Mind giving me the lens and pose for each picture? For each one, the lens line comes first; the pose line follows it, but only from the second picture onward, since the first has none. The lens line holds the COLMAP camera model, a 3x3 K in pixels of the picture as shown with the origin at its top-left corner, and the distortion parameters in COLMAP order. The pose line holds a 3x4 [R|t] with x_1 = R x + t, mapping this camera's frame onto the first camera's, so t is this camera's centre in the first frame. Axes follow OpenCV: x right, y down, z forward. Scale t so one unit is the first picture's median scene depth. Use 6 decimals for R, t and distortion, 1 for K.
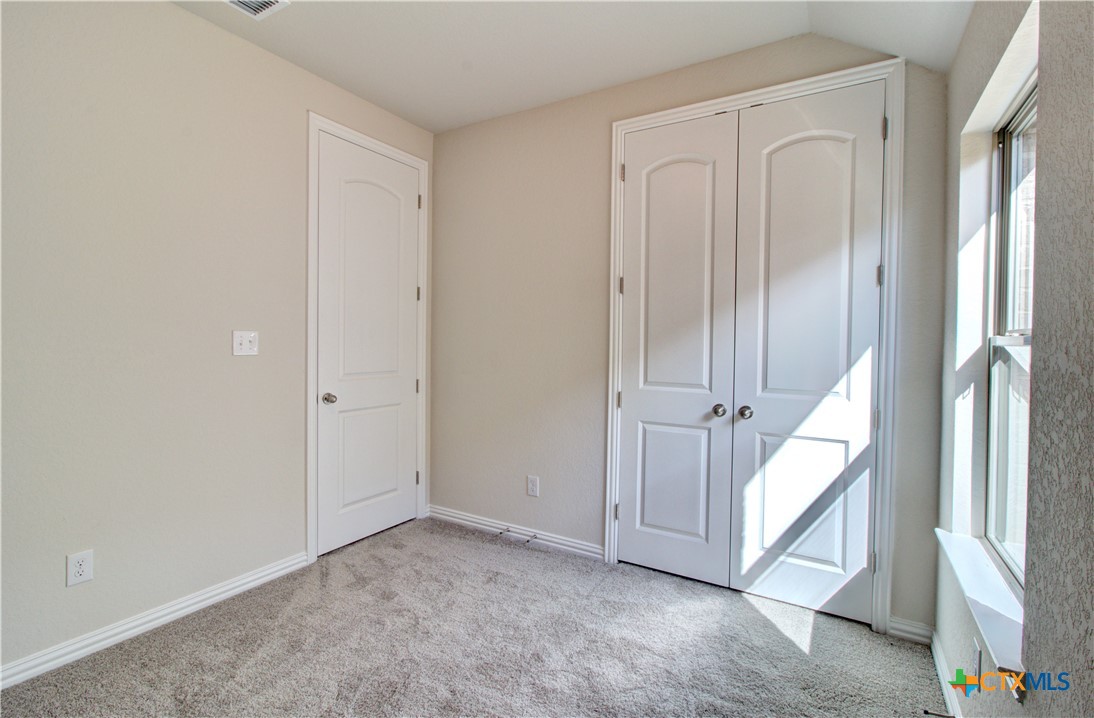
lens RADIAL K [[506.5, 0, 548.5], [0, 506.5, 340.3], [0, 0, 1]] dist [0.005905, 0.000186]
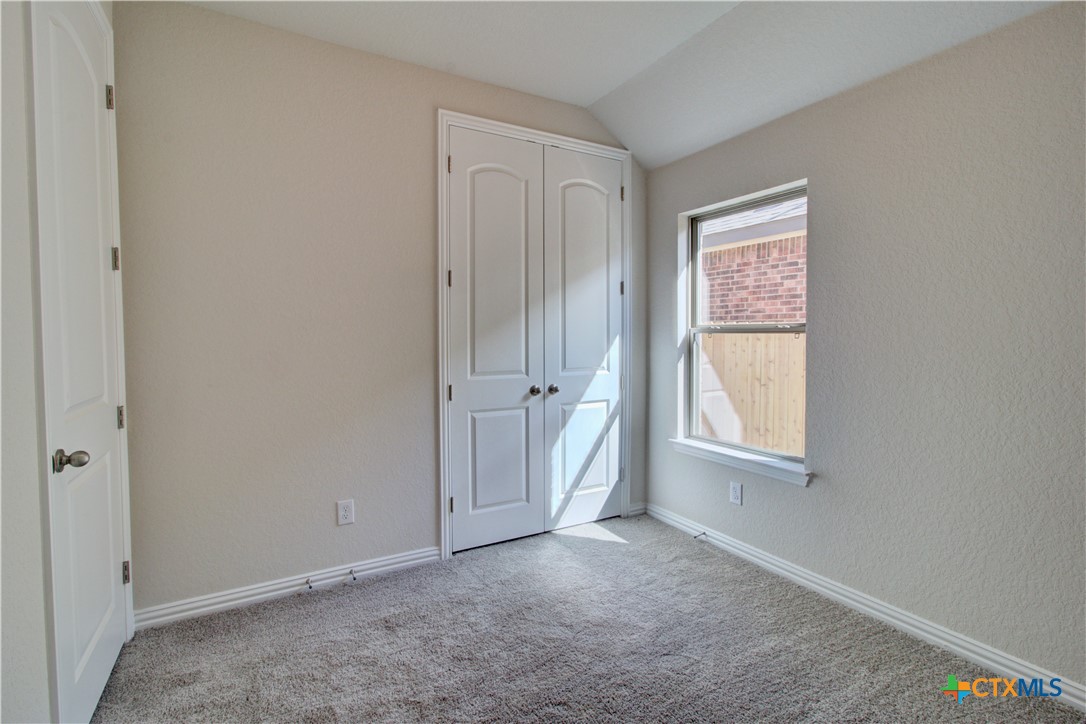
lens RADIAL K [[507.7, 0, 543.0], [0, 507.7, 340.6], [0, 0, 1]] dist [-0.001286, 0.000804]
pose [[0.493554, -0.027778, 0.869271, -0.706929], [0.009346, 0.999602, 0.026636, -0.011908], [-0.869665, -0.005022, 0.493617, 0.391442]]
